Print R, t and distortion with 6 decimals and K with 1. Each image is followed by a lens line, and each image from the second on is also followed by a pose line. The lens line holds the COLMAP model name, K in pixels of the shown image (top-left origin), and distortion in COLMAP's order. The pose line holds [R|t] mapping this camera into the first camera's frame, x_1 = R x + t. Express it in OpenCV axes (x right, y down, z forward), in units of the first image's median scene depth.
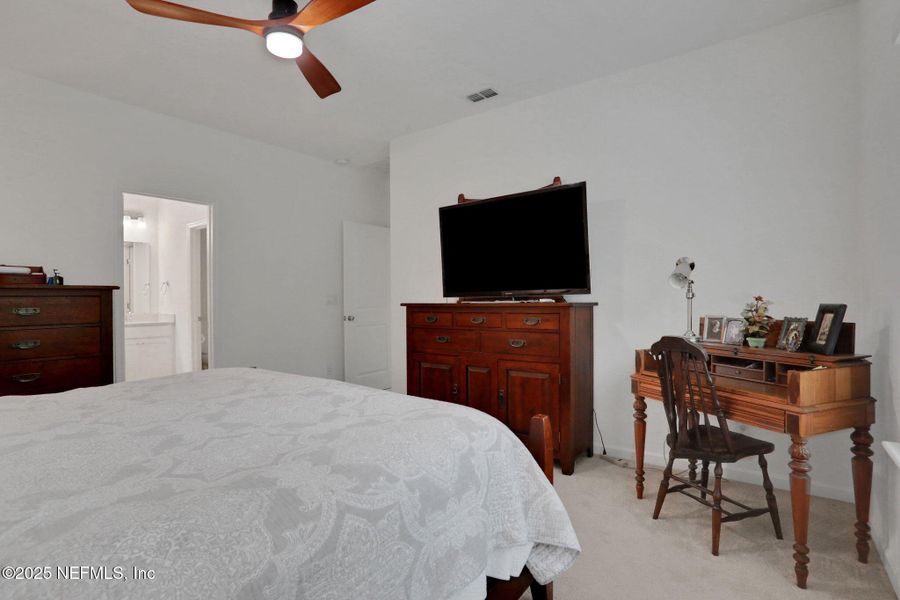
lens RADIAL K [[453.8, 0, 450.0], [0, 453.8, 300.0], [0, 0, 1]] dist [-0.037959, 0.000553]
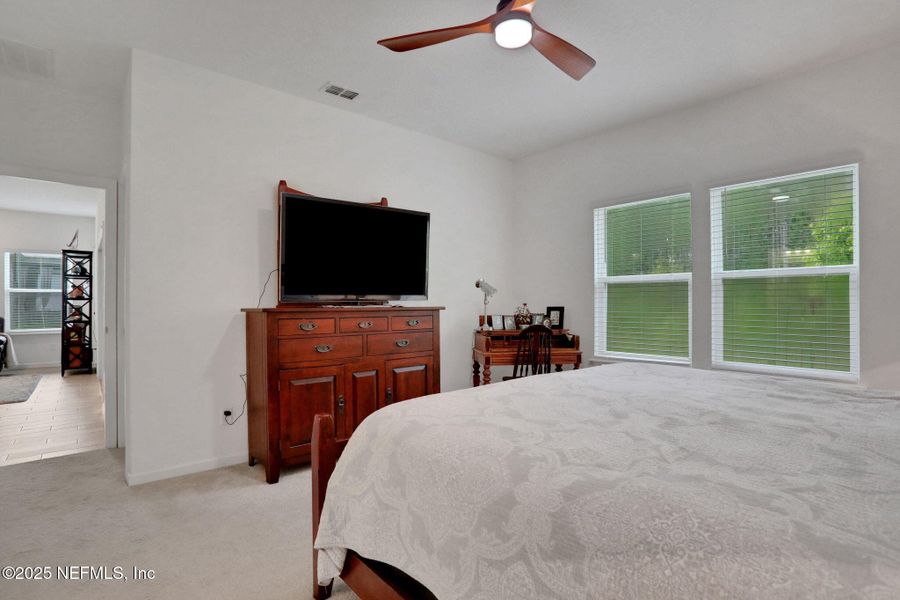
lens RADIAL K [[481.0, 0, 424.3], [0, 481.0, 302.8], [0, 0, 1]] dist [-0.000162, 0.000264]
pose [[0.209081, 0.011531, 0.977830, -0.960758], [0.002502, 0.999921, -0.012326, 0.010142], [-0.977895, 0.005024, 0.209035, 0.661370]]
